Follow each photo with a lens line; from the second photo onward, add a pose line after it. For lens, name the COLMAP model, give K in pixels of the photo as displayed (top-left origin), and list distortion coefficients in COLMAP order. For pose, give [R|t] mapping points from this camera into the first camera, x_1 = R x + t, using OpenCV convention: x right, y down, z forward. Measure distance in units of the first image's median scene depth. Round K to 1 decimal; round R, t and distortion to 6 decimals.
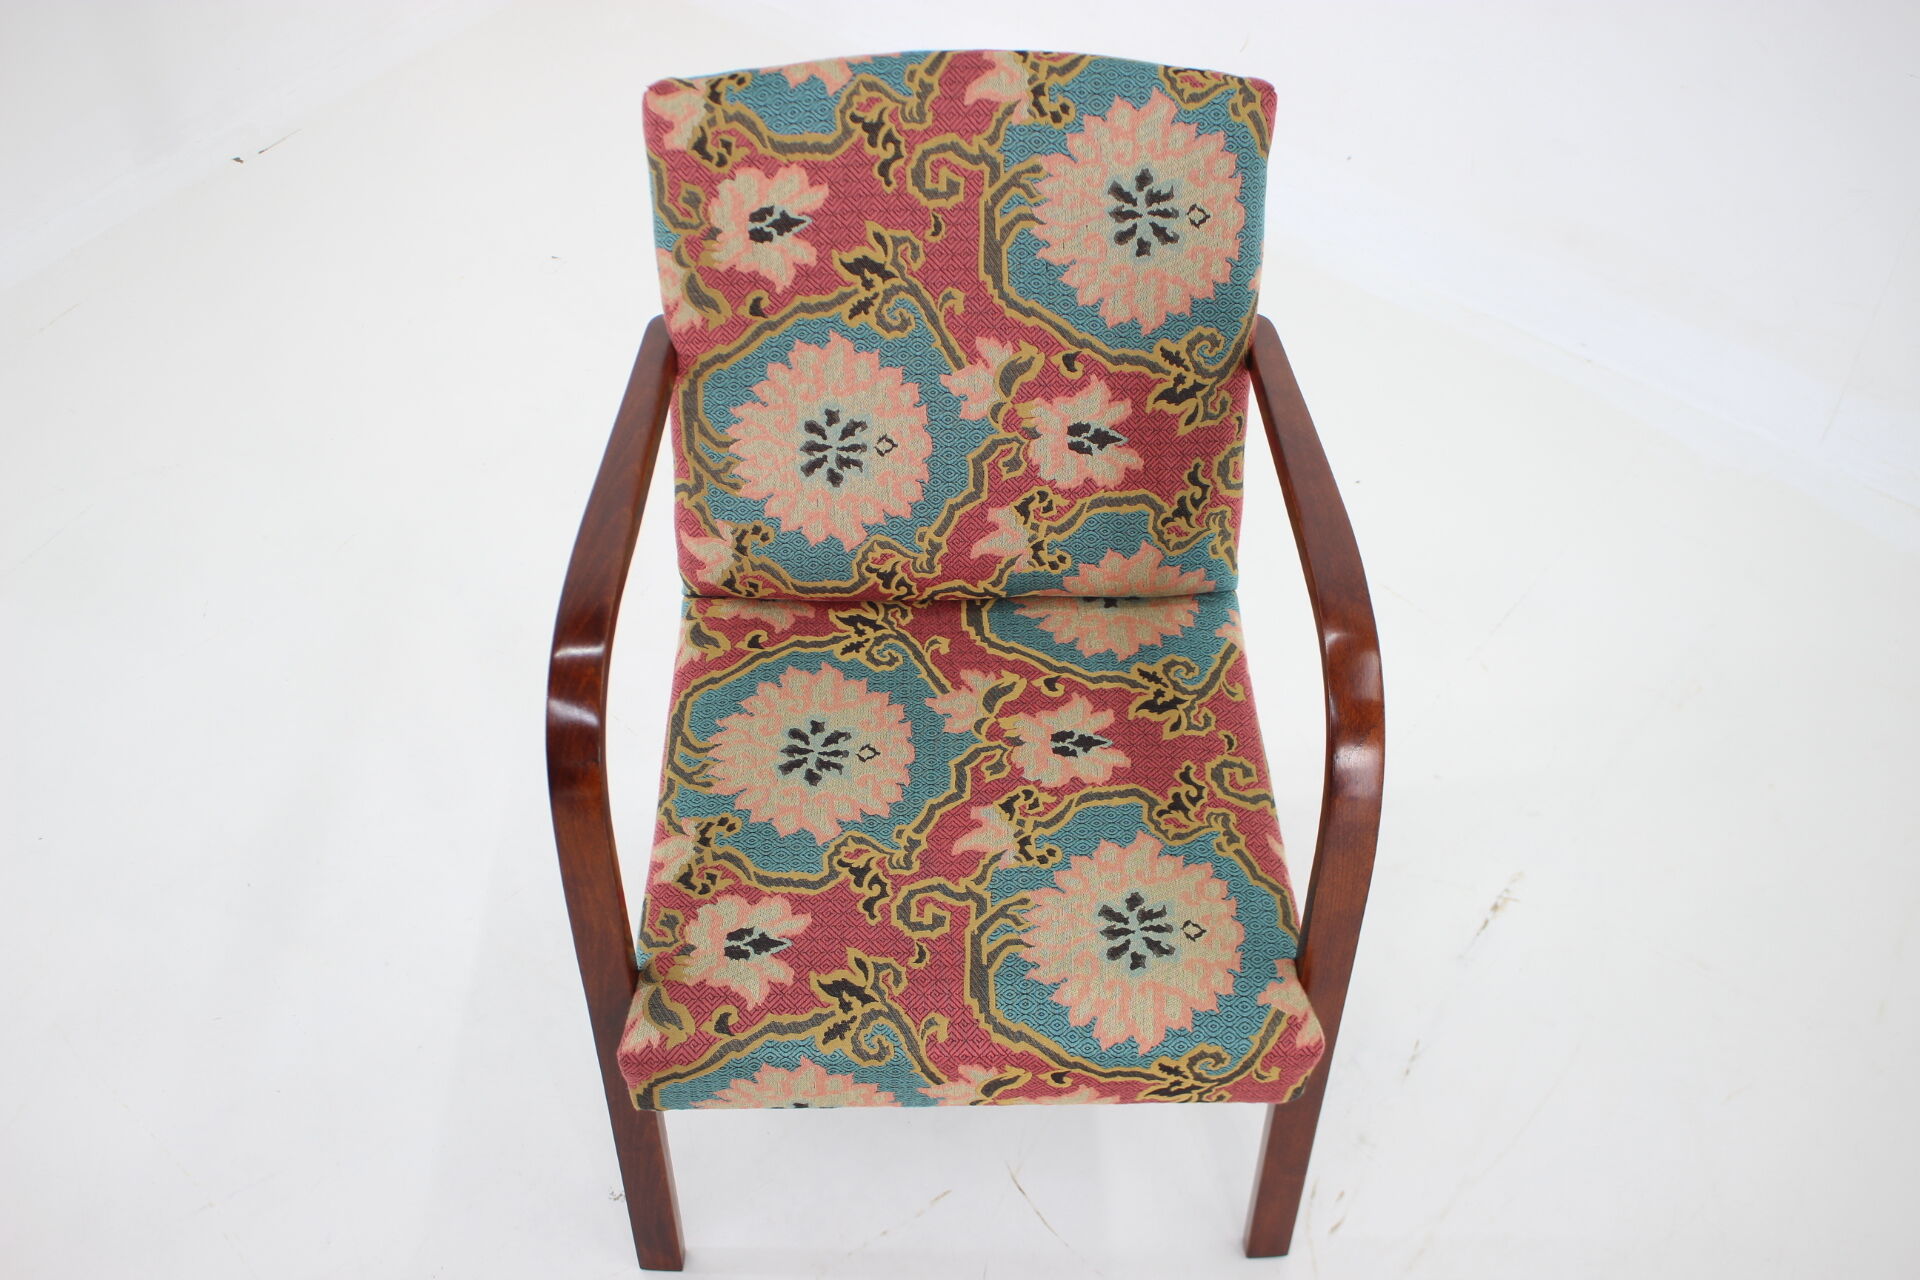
lens RADIAL K [[2131.9, 0, 966.6], [0, 2131.9, 652.7], [0, 0, 1]] dist [-0.118074, 0.000262]
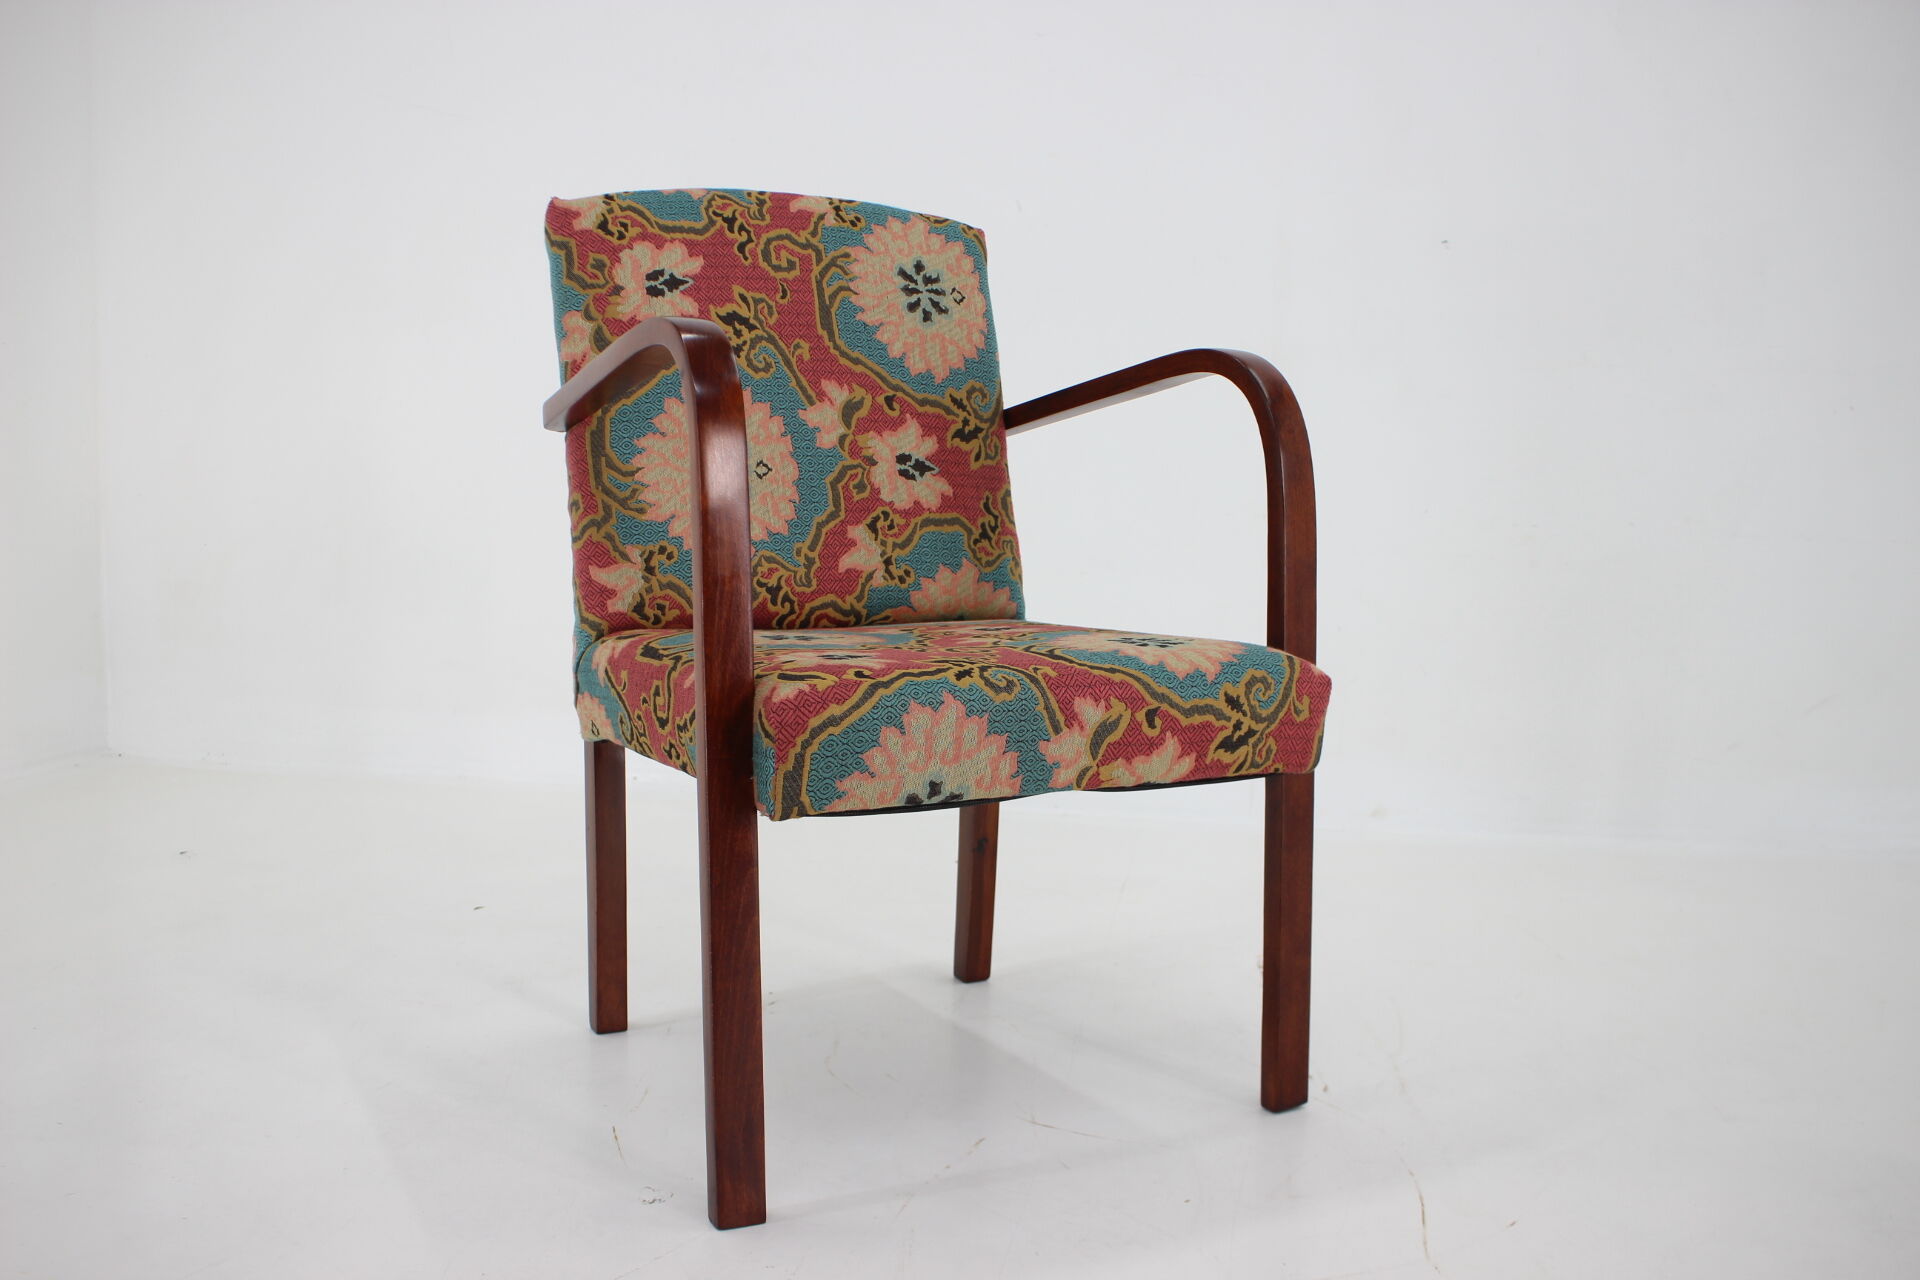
lens RADIAL K [[1726.7, 0, 960.0], [0, 1726.7, 640.0], [0, 0, 1]] dist [-0.131246, 0.002207]
pose [[0.879335, -0.037169, 0.474750, -0.413374], [0.338260, 0.750478, -0.567770, 0.576001], [-0.335186, 0.659849, 0.672495, 0.381142]]
